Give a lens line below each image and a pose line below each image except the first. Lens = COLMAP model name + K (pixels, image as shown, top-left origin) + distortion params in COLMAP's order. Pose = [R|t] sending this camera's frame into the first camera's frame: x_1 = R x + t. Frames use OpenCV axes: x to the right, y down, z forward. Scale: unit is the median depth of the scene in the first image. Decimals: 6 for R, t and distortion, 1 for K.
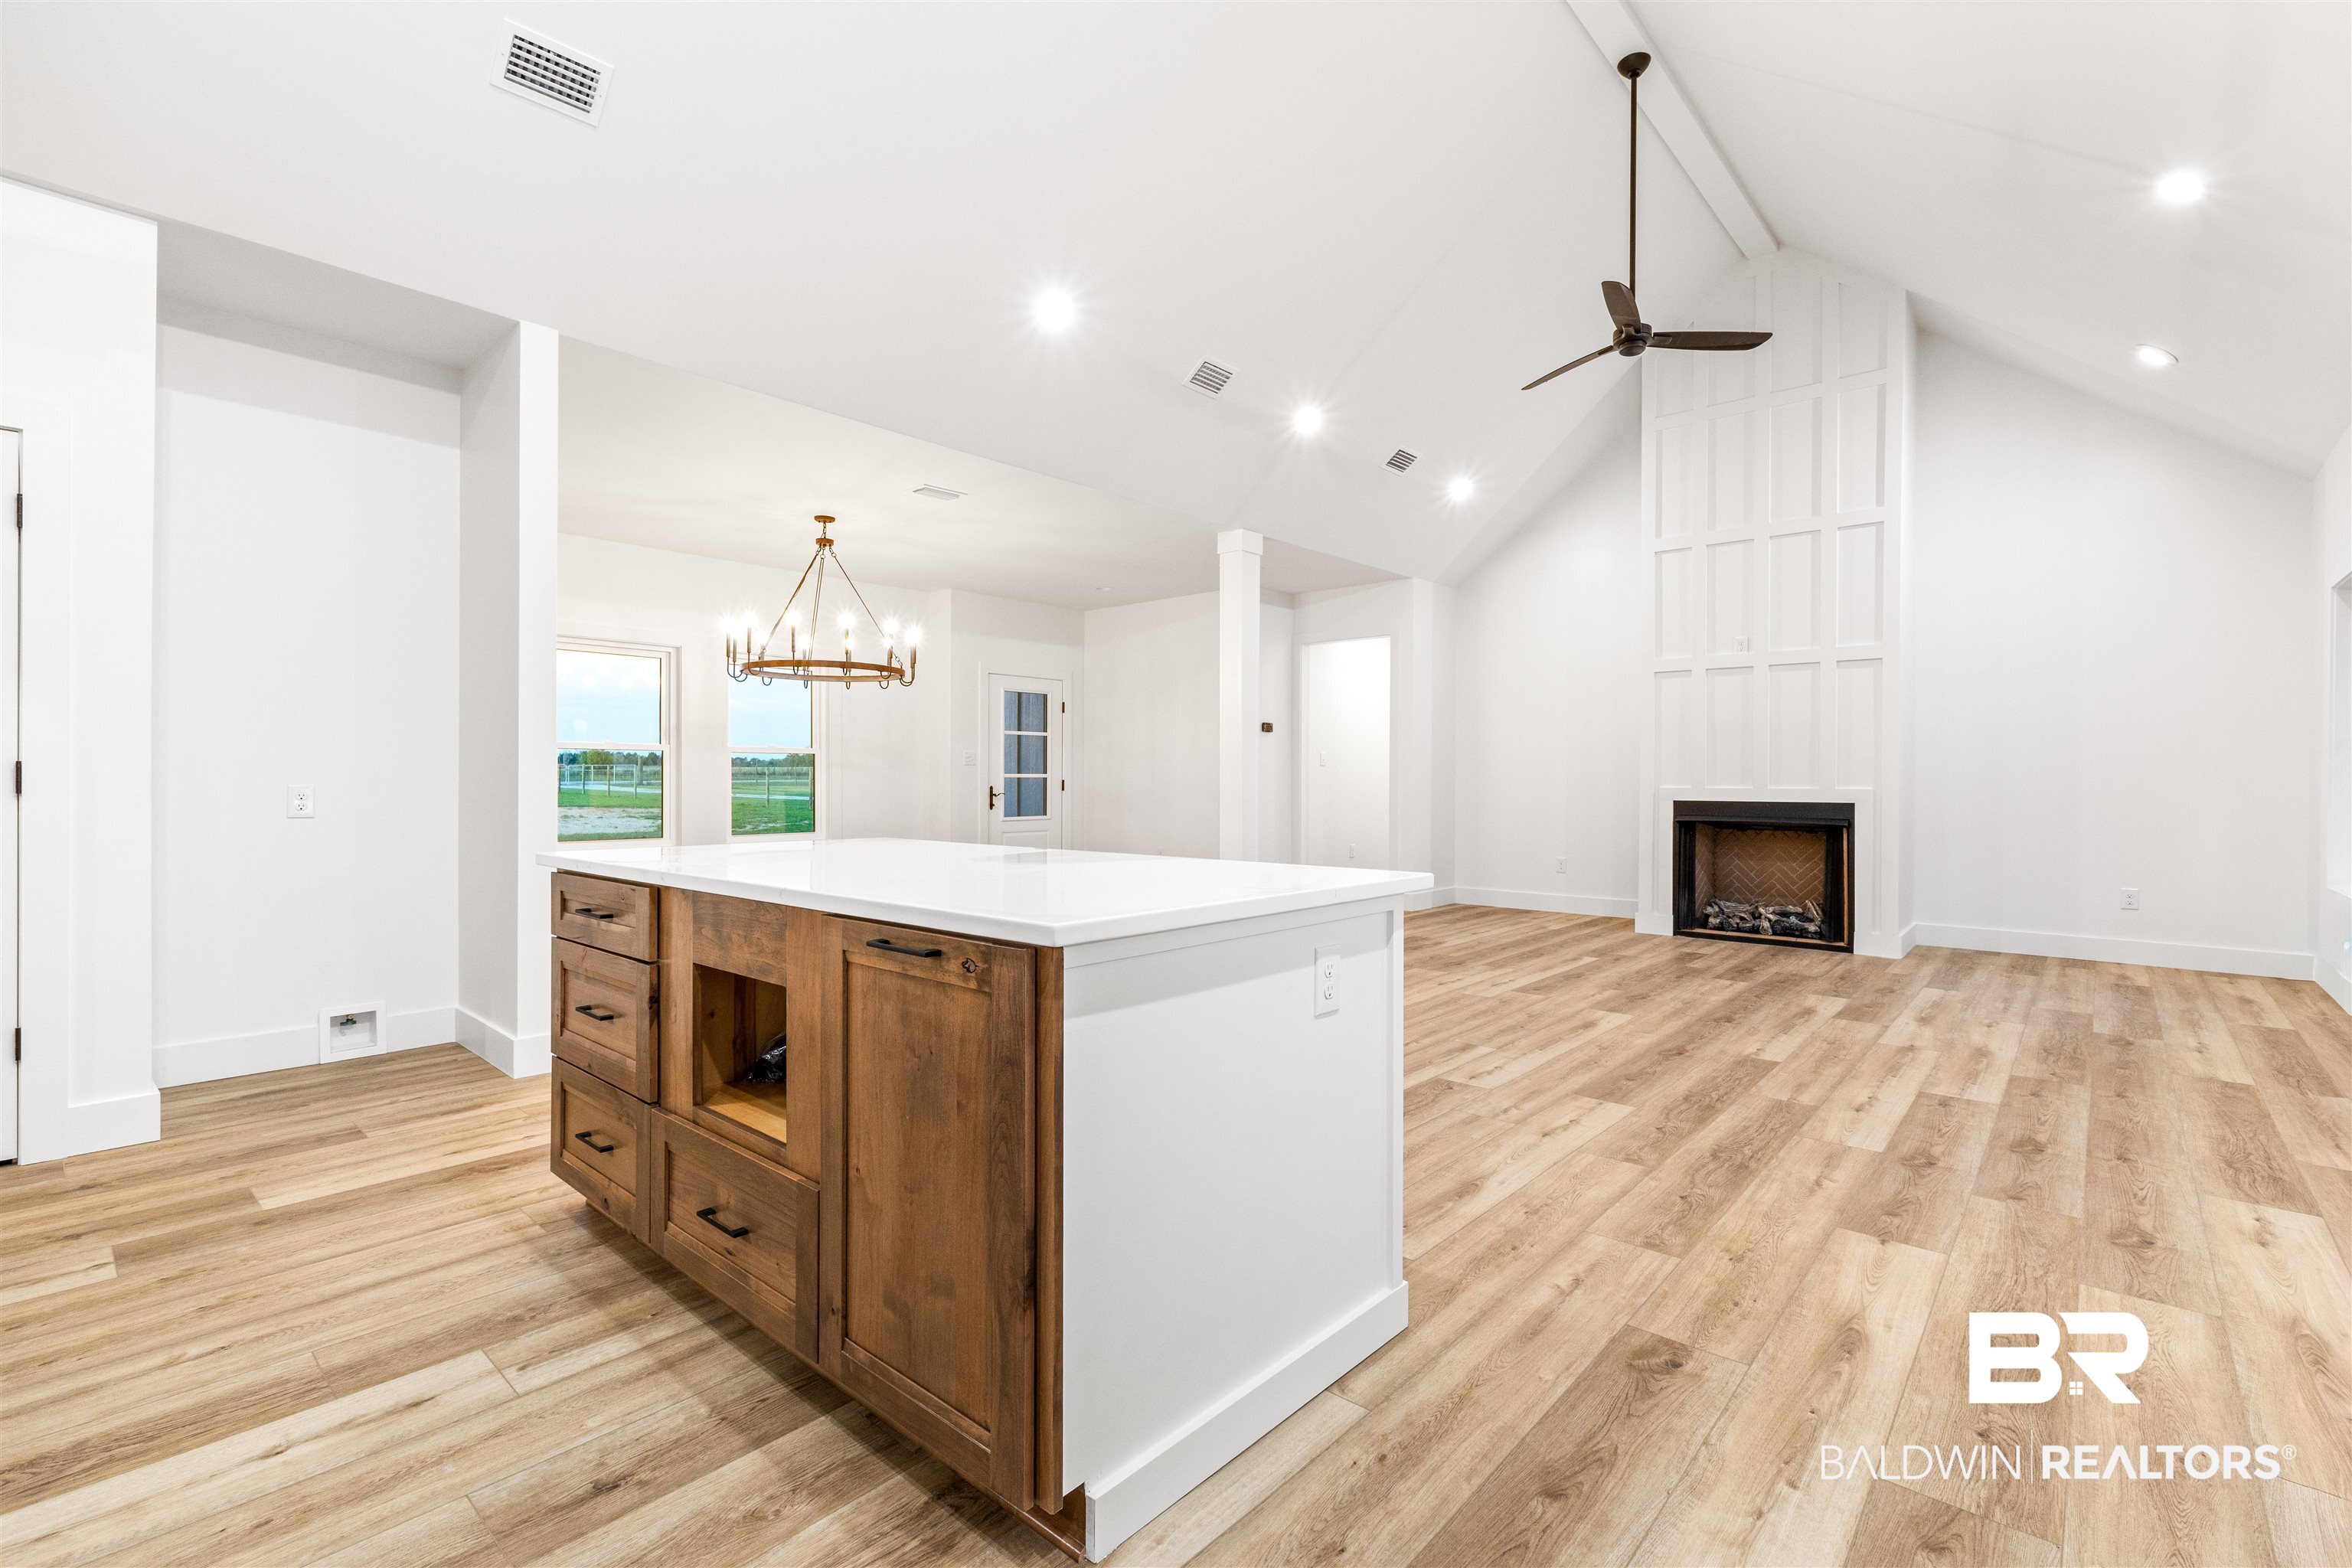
lens RADIAL K [[1050.9, 0, 1184.5], [0, 1050.9, 776.5], [0, 0, 1]] dist [-0.001695, 0.000187]
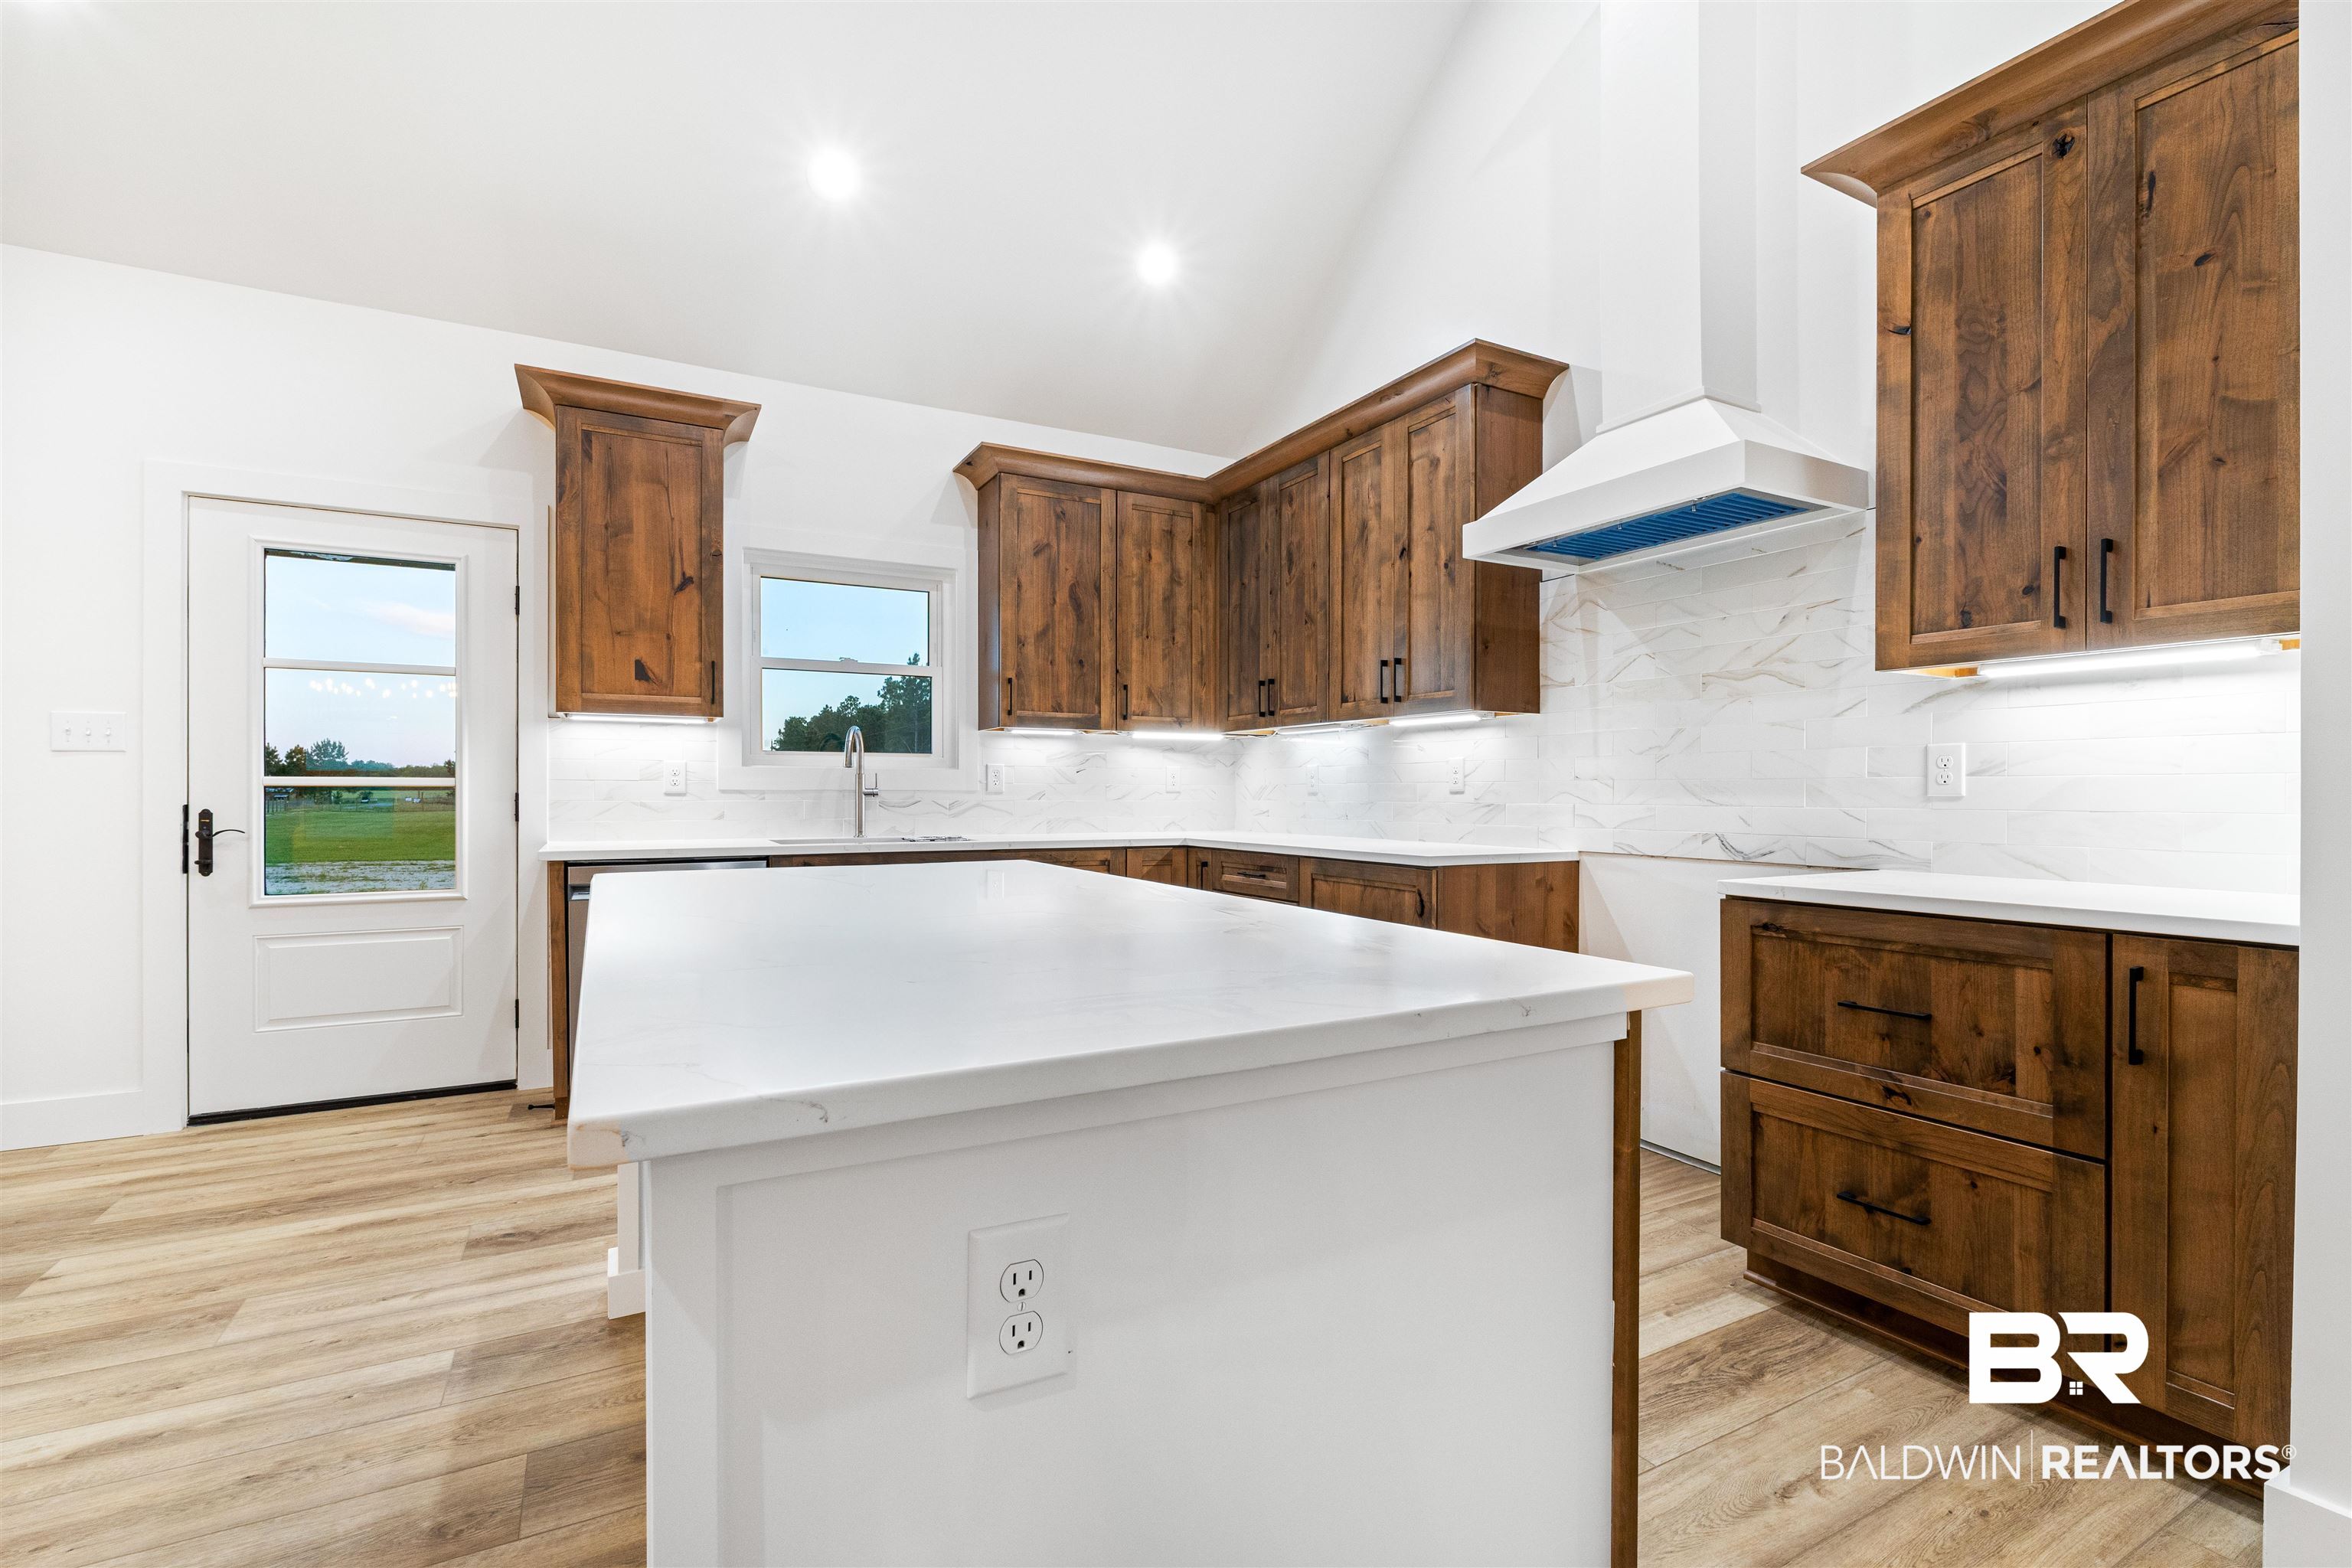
lens RADIAL K [[1050.9, 0, 1176.5], [0, 1050.9, 793.5], [0, 0, 1]] dist [-0.001695, 0.000187]
pose [[-0.940585, -0.007169, 0.339482, -0.221976], [-0.007260, 0.999973, 0.001001, 0.000774], [-0.339480, -0.001523, -0.940612, 0.572699]]
